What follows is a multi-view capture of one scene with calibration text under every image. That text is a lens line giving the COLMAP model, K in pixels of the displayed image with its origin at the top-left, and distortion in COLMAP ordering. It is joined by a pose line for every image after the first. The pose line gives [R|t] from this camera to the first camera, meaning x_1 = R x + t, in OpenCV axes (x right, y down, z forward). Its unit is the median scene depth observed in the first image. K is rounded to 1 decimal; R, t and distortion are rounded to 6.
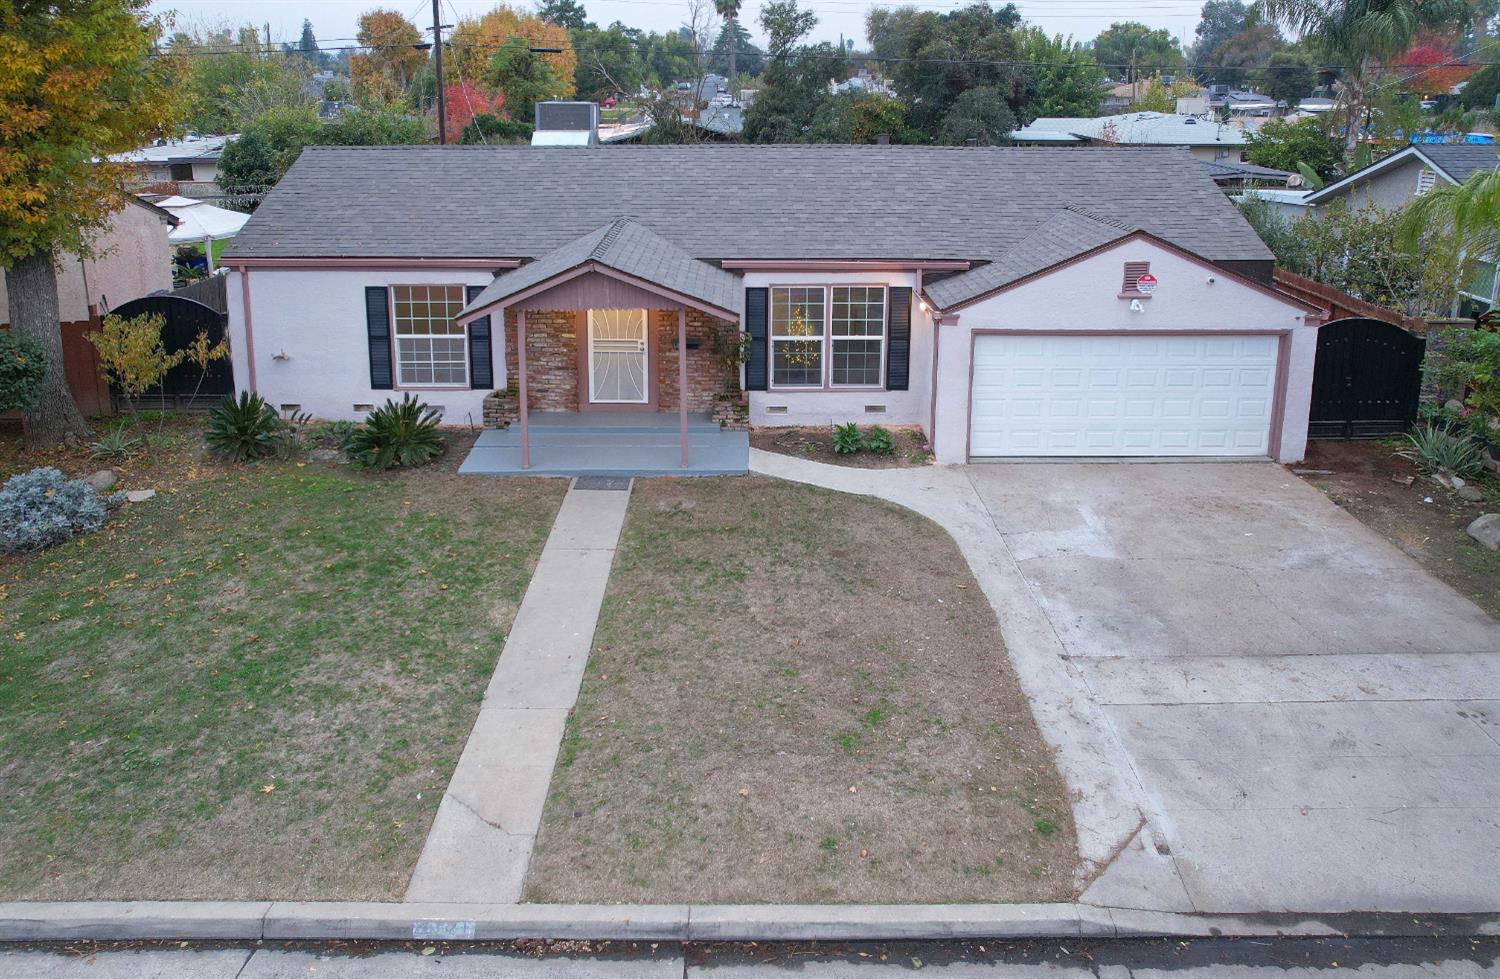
lens RADIAL K [[1020.9, 0, 746.1], [0, 1020.9, 339.7], [0, 0, 1]] dist [-0.033987, 0.009660]
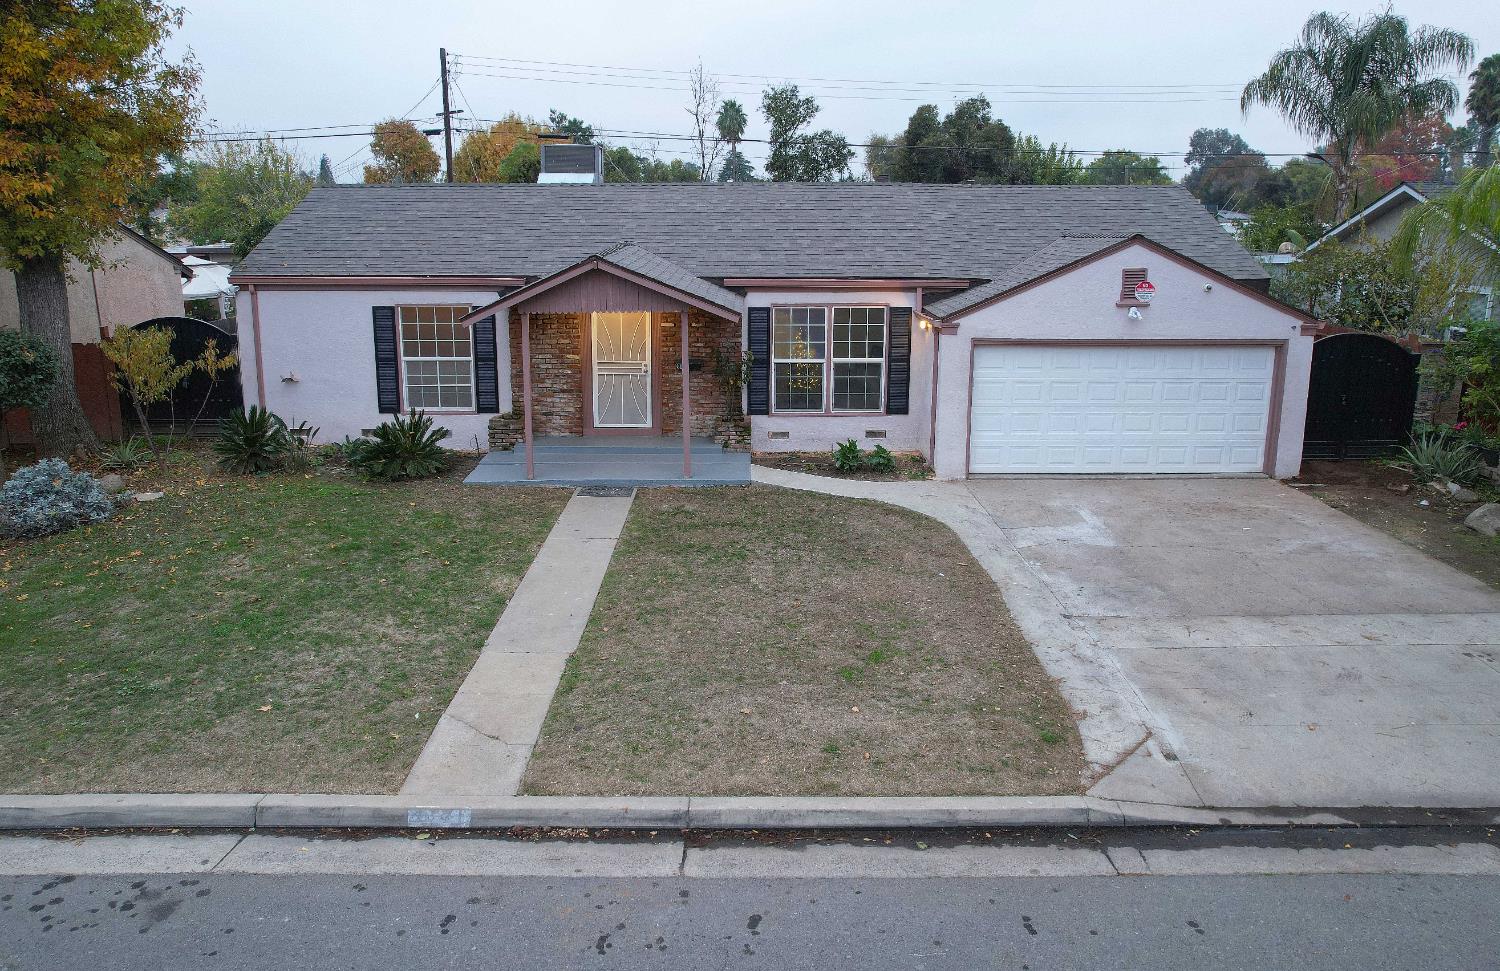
lens RADIAL K [[984.9, 0, 747.4], [0, 984.9, 479.5], [0, 0, 1]] dist [-0.039752, 0.019132]
pose [[0.999999, 0.000655, -0.001430, 0.000880], [-0.000647, 0.999984, 0.005644, 0.151011], [0.001434, -0.005644, 0.999983, 0.030422]]
